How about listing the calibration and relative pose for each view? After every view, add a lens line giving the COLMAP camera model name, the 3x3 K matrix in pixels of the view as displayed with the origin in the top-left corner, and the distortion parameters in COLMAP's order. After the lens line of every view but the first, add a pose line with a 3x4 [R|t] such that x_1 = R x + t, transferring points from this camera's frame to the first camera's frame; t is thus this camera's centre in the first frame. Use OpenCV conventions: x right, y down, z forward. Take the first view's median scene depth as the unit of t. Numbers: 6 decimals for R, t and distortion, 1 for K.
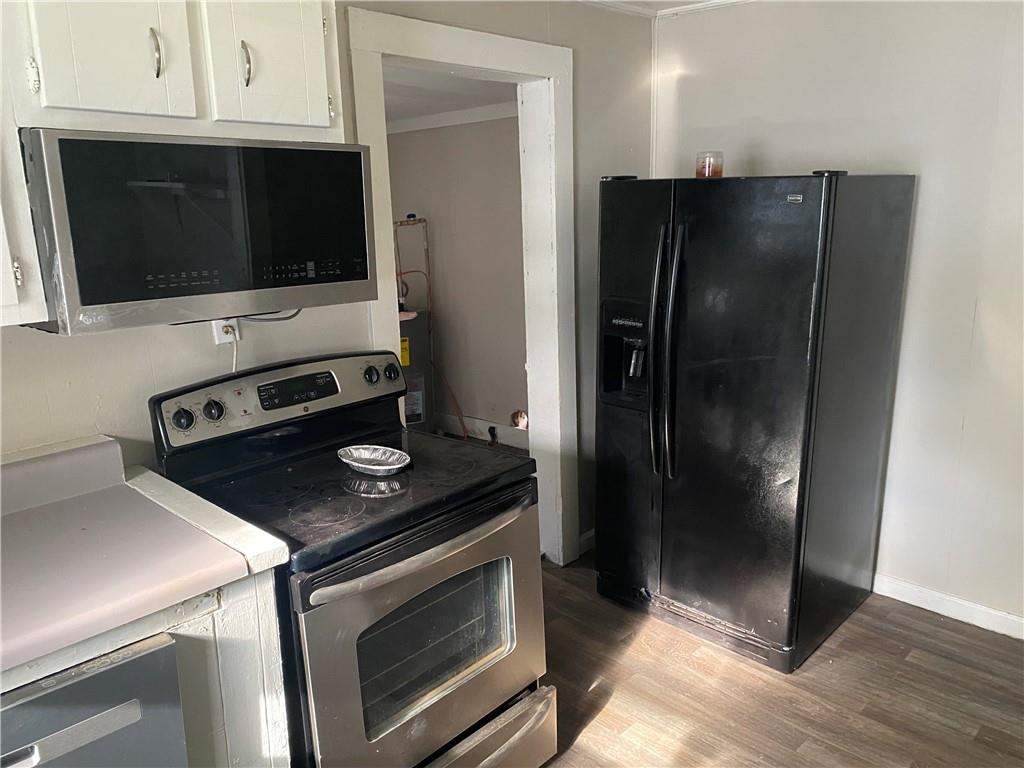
lens RADIAL K [[770.0, 0, 511.2], [0, 770.0, 379.2], [0, 0, 1]] dist [0.012069, 0.005382]
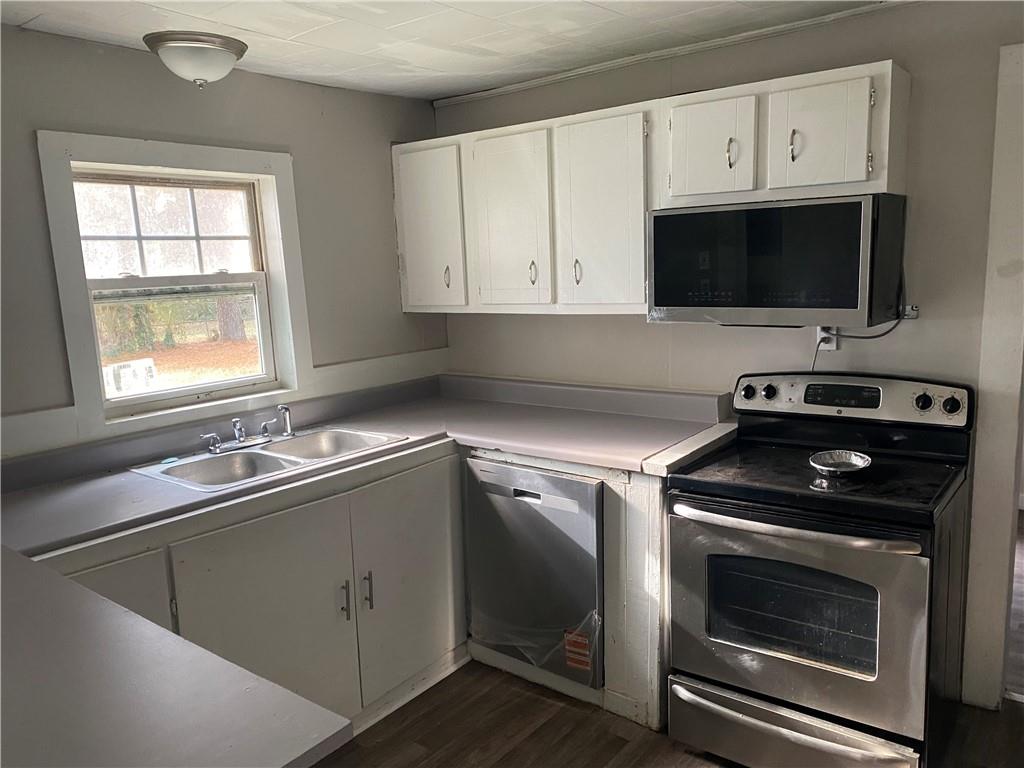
lens RADIAL K [[770.0, 0, 512.4], [0, 770.0, 387.3], [0, 0, 1]] dist [0.012069, 0.005382]
pose [[0.095226, 0.182469, -0.978589, 0.950435], [-0.183764, 0.969383, 0.162870, -0.111816], [0.978347, 0.164321, 0.125842, 0.370616]]
